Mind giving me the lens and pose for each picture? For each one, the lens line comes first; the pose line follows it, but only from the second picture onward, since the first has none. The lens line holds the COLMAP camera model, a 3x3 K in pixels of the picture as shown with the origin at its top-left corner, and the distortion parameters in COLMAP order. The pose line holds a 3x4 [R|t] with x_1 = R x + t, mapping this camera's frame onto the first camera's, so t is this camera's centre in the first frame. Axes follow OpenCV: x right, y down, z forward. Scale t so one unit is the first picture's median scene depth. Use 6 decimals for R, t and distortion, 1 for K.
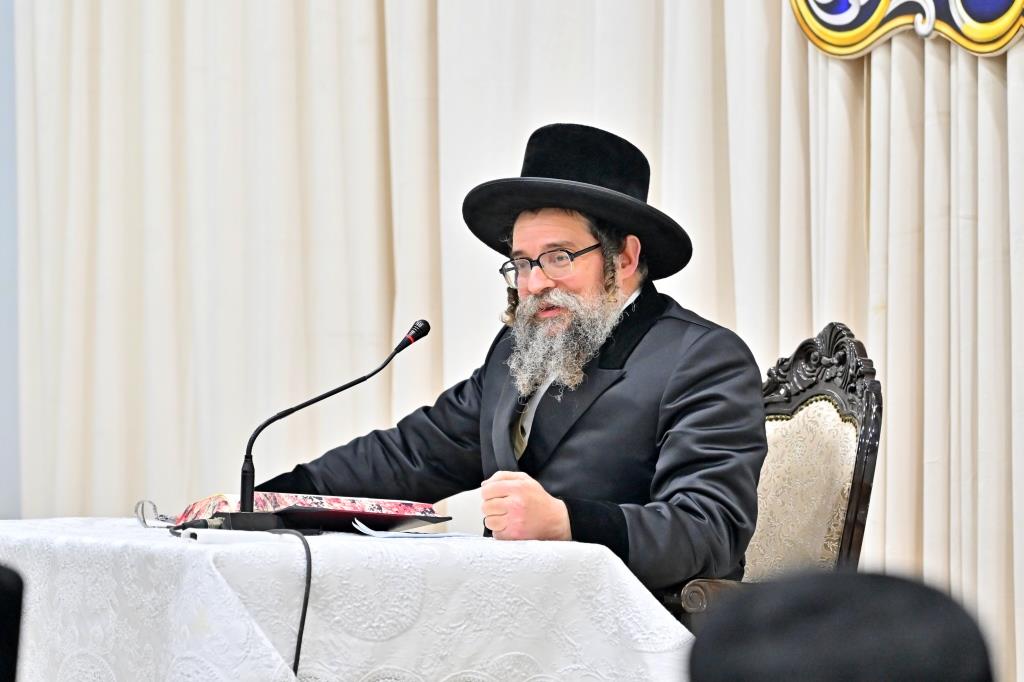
lens RADIAL K [[5484.1, 0, 513.4], [0, 5484.1, 339.2], [0, 0, 1]] dist [0.003239, 0.000000]
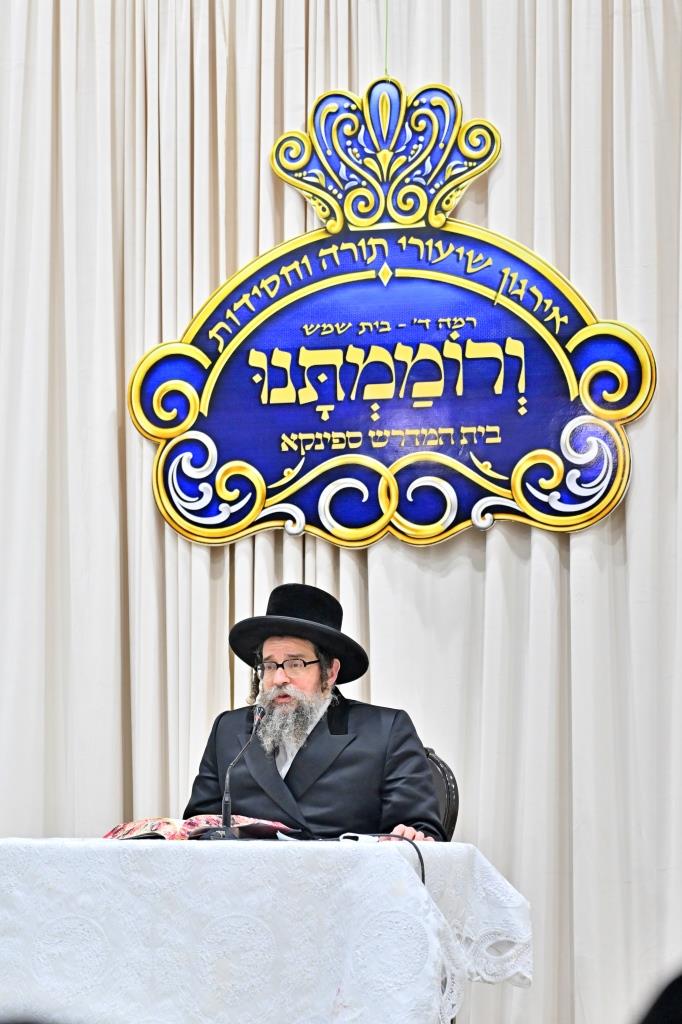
lens RADIAL K [[4367.5, 0, 336.9], [0, 4367.5, 516.4], [0, 0, 1]] dist [-0.086423, 0.000000]
pose [[0.771389, 0.038976, 0.635170, -0.789541], [-0.001926, 0.998261, -0.058917, 0.015644], [-0.636361, 0.044225, 0.770122, 0.015130]]
